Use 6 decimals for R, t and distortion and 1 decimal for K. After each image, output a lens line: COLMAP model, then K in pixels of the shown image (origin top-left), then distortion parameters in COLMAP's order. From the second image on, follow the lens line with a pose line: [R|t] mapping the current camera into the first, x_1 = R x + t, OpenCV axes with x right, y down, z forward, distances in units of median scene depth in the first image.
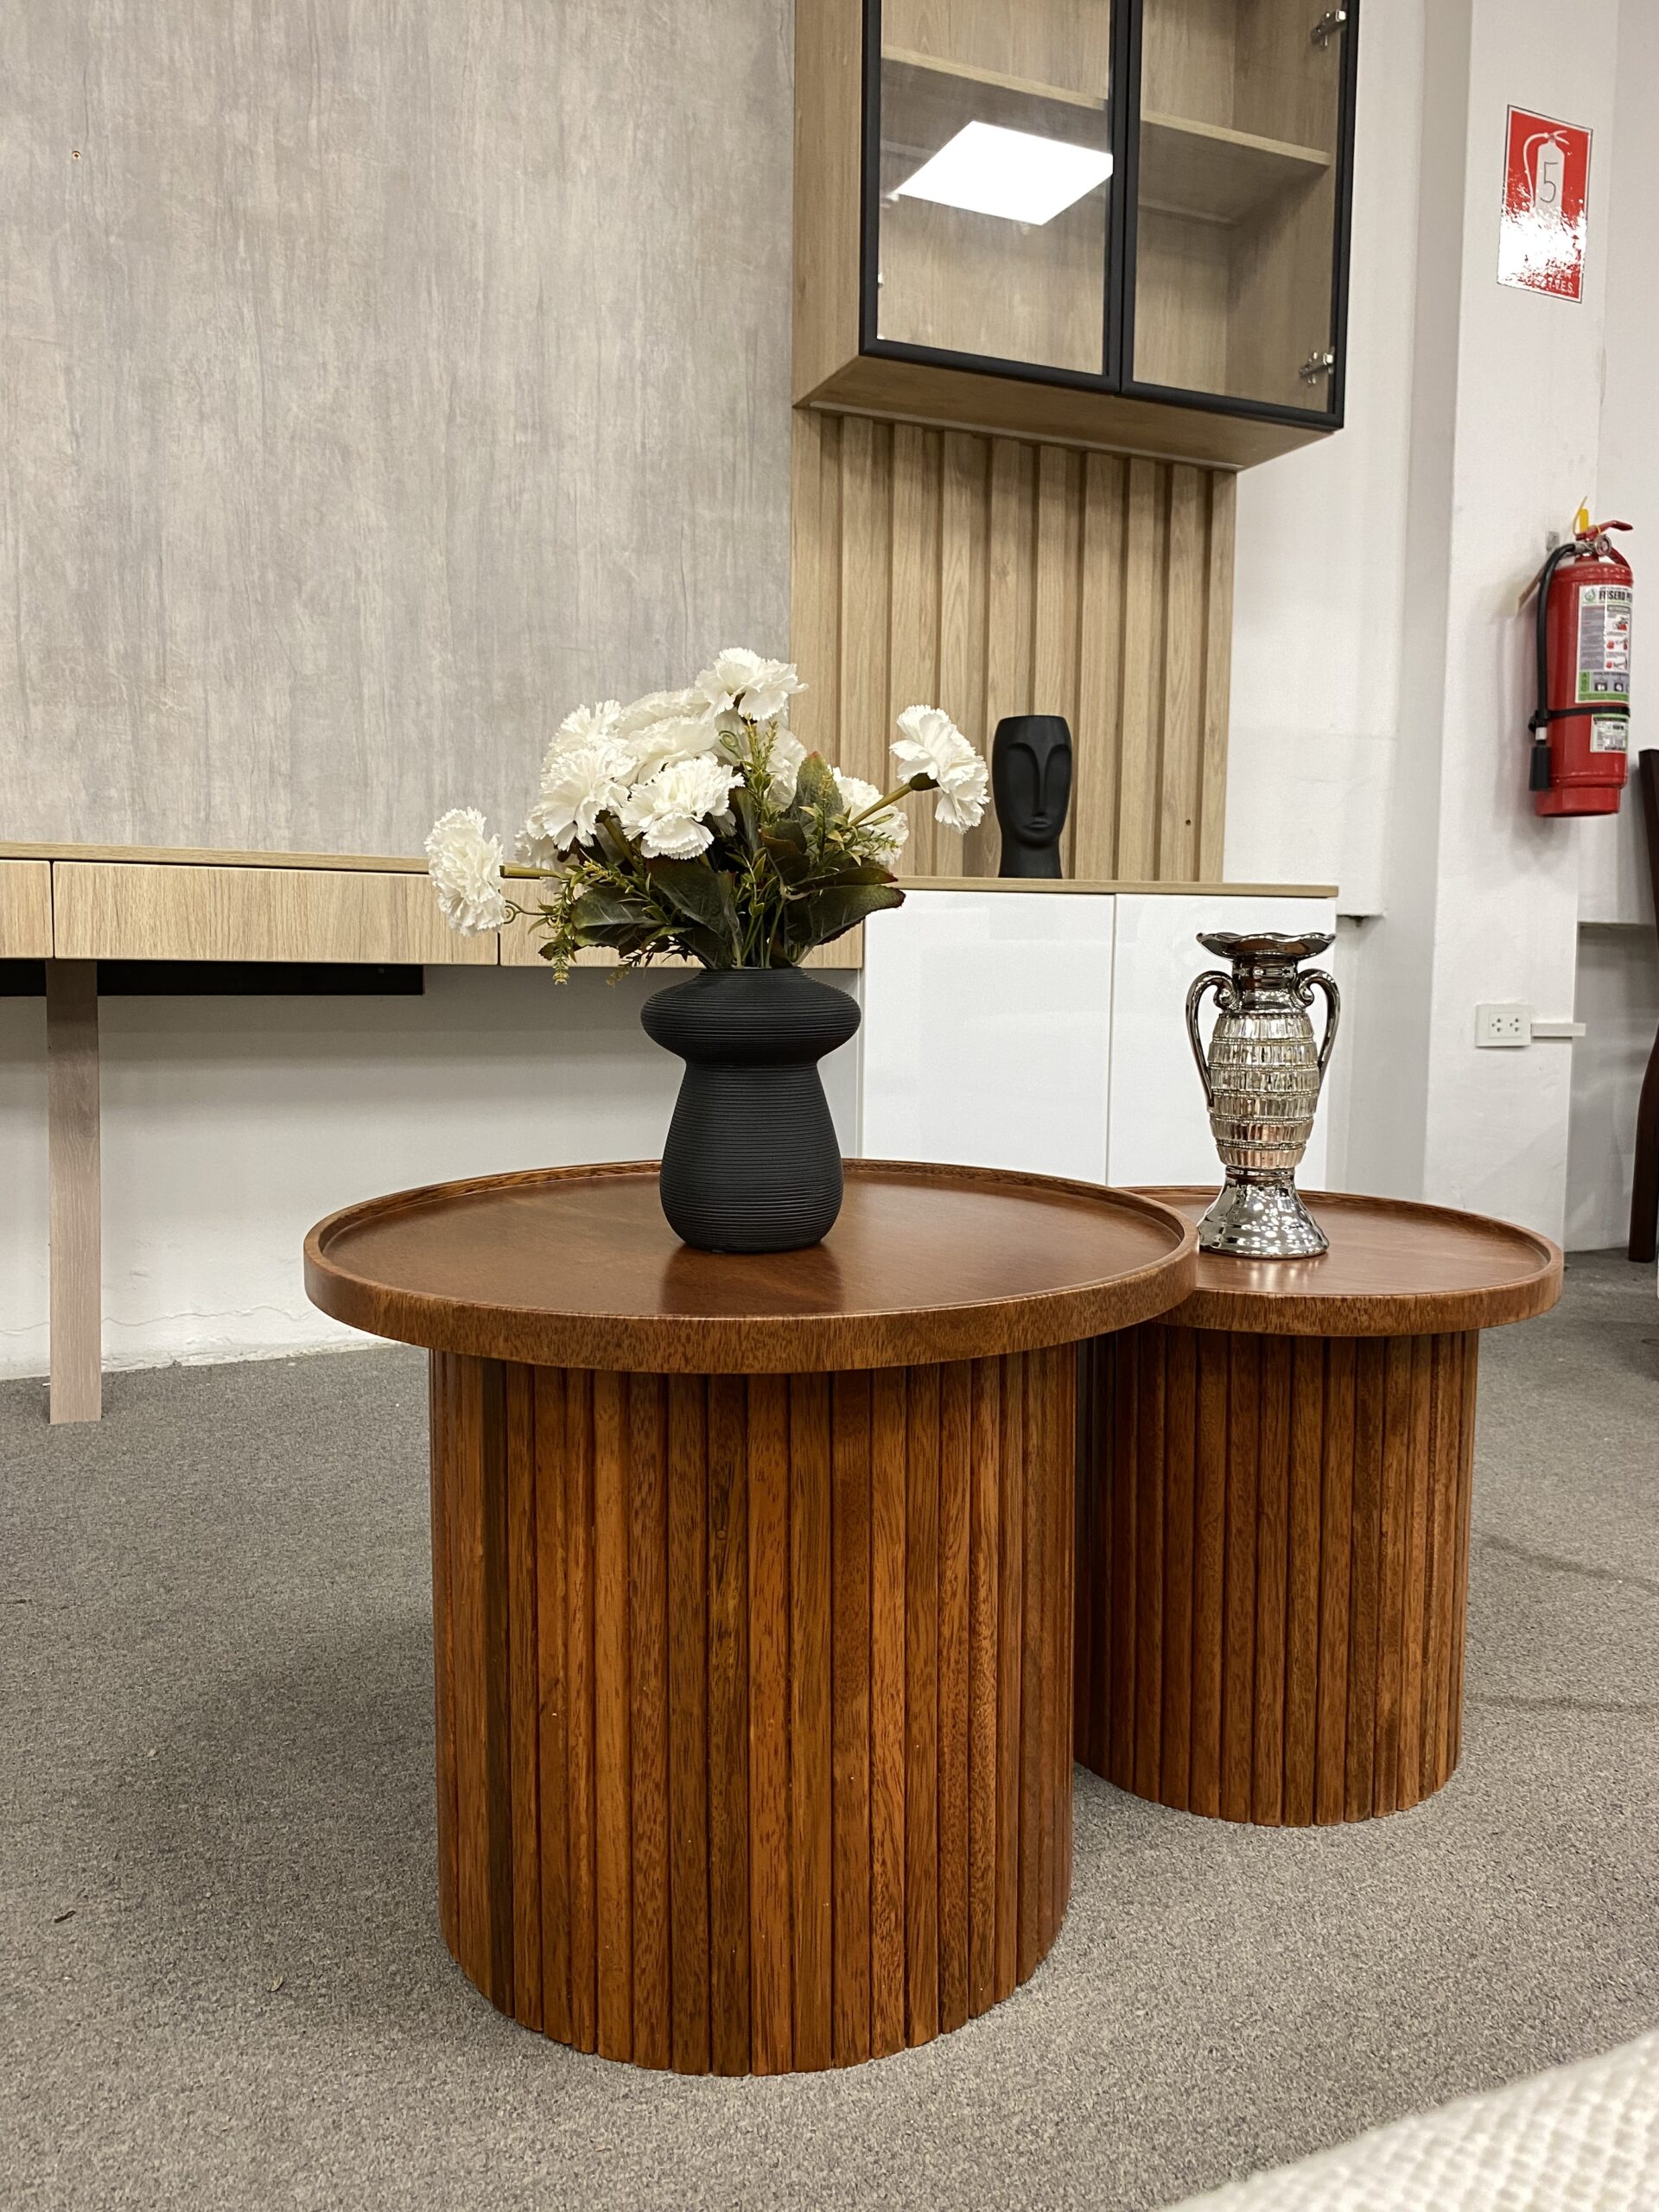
lens RADIAL K [[1691.4, 0, 834.0], [0, 1691.4, 1093.4], [0, 0, 1]] dist [0.013033, -0.026108]
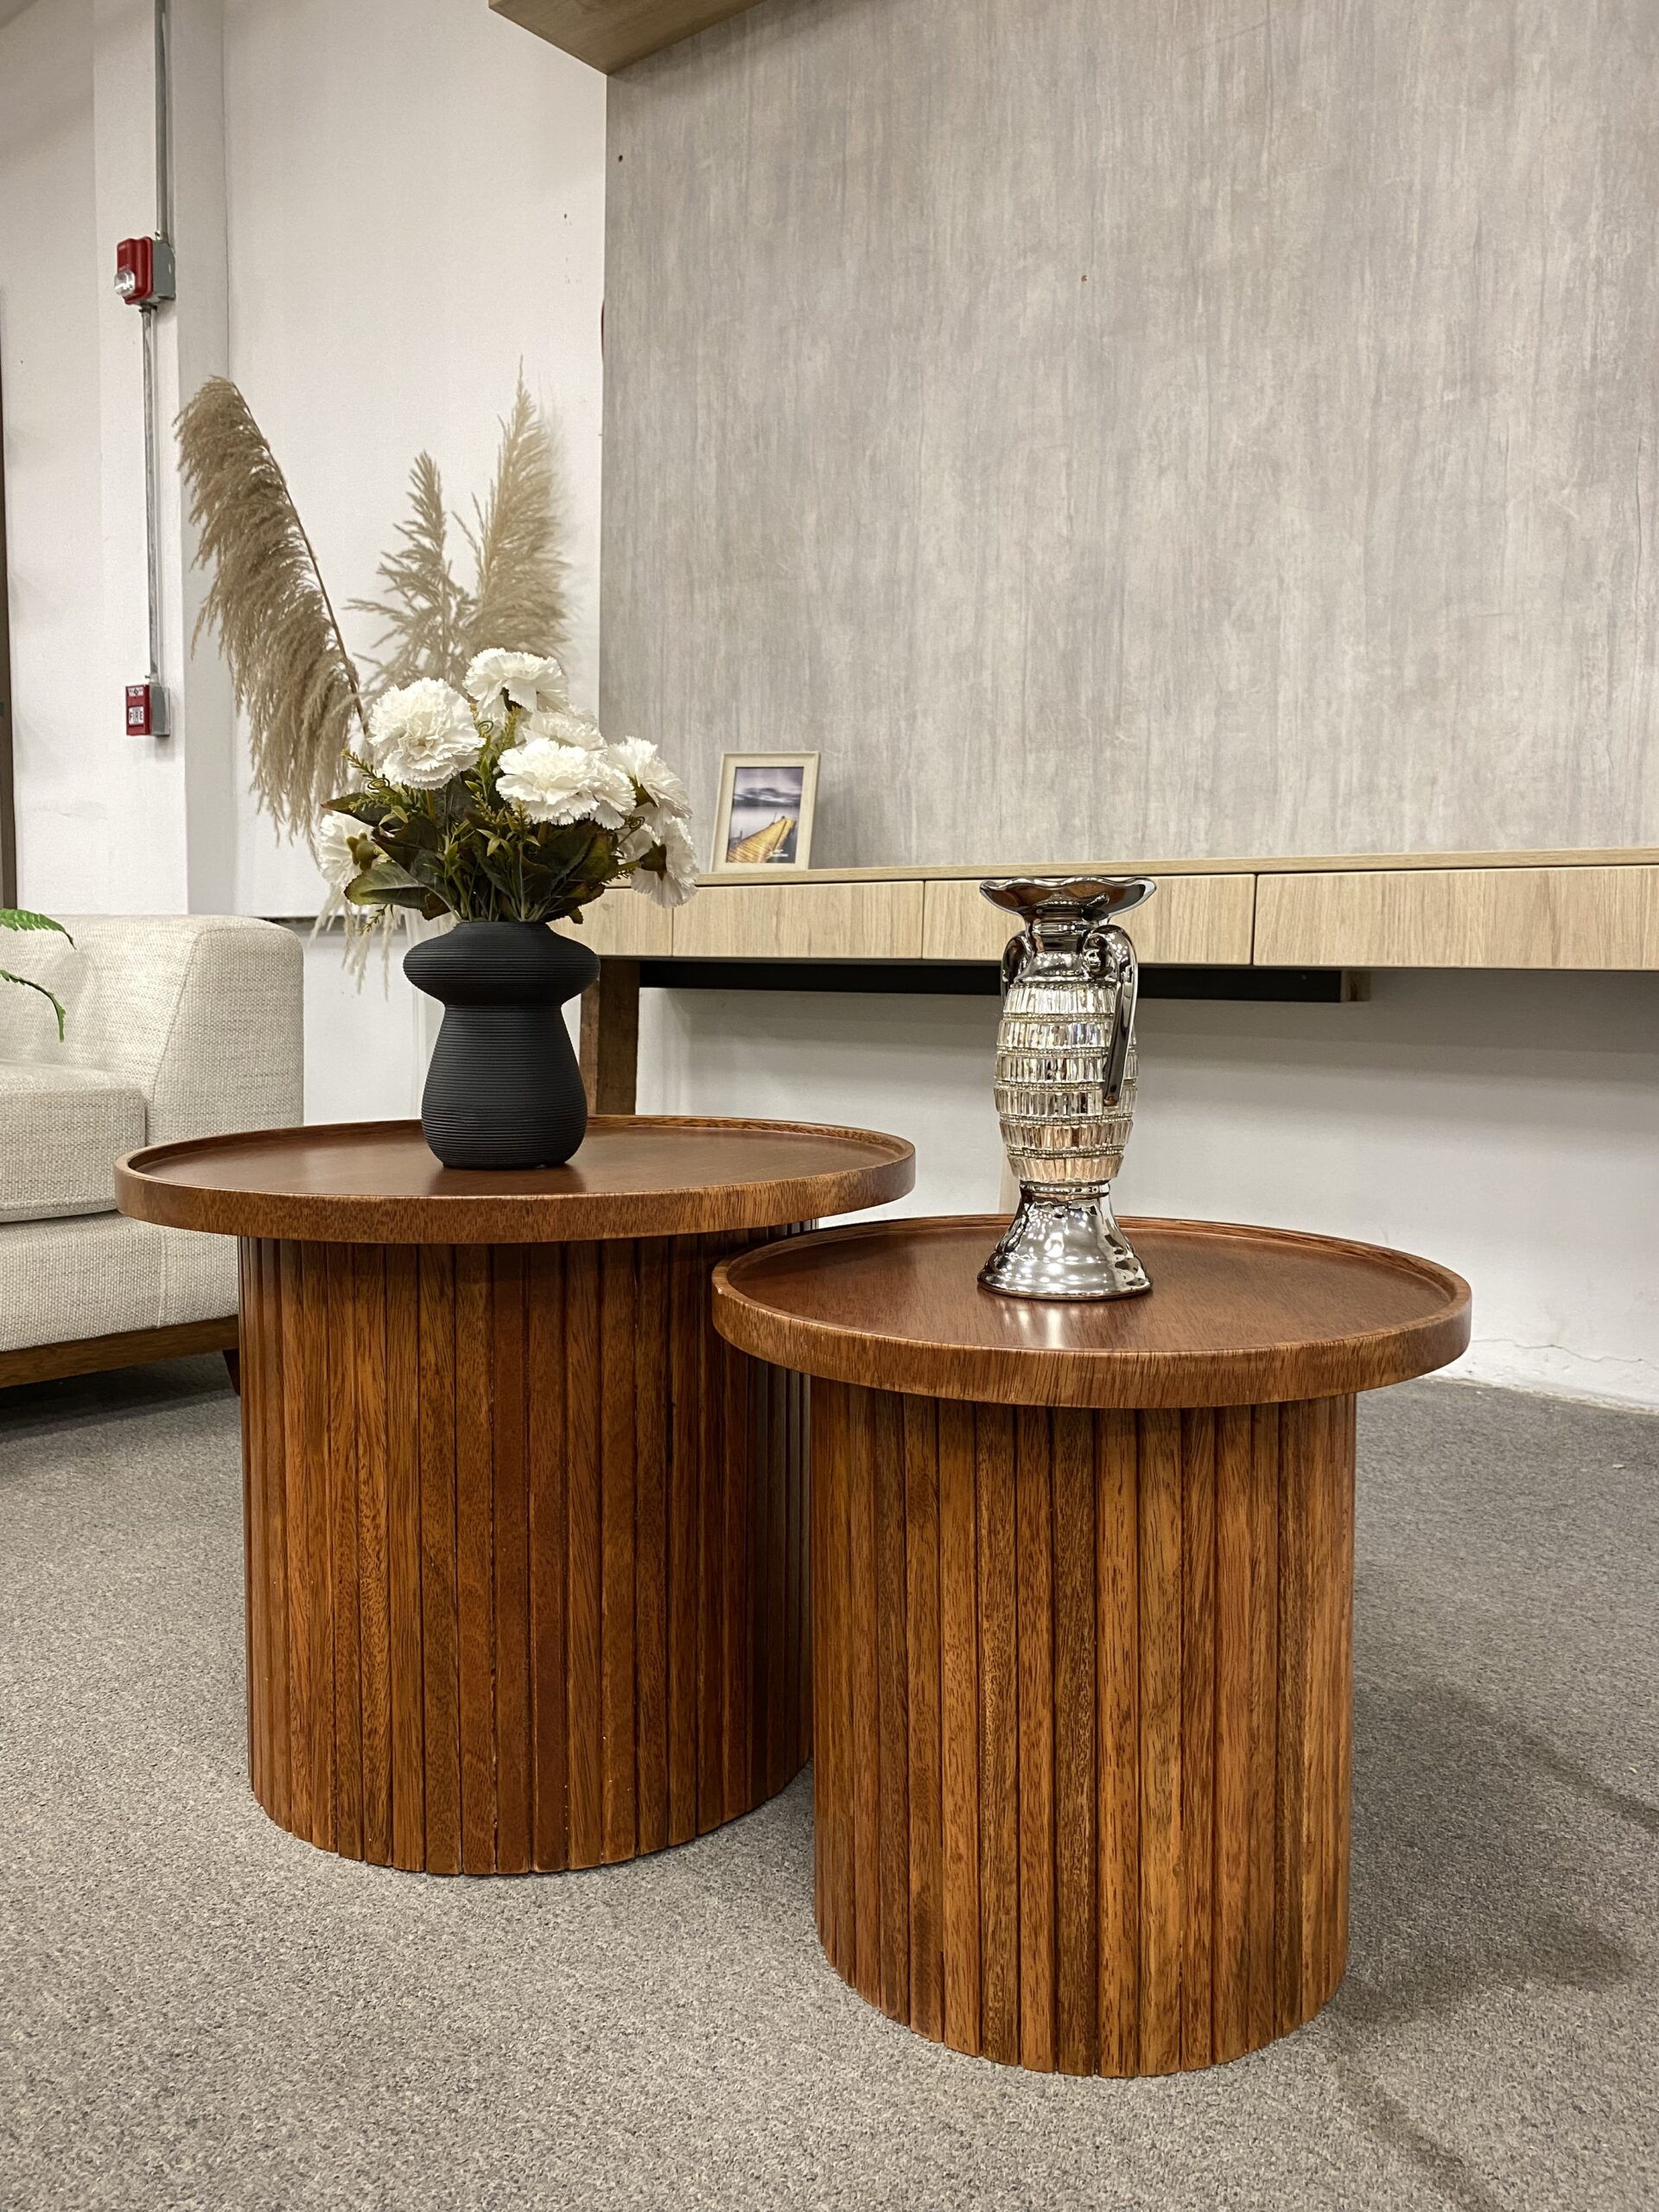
lens RADIAL K [[1691.4, 0, 843.0], [0, 1691.4, 1098.9], [0, 0, 1]] dist [0.013033, -0.026108]
pose [[0.472257, 0.061671, -0.879301, 0.506839], [-0.085911, 0.996020, 0.023715, -0.002179], [0.877264, 0.064342, 0.475676, 0.312232]]
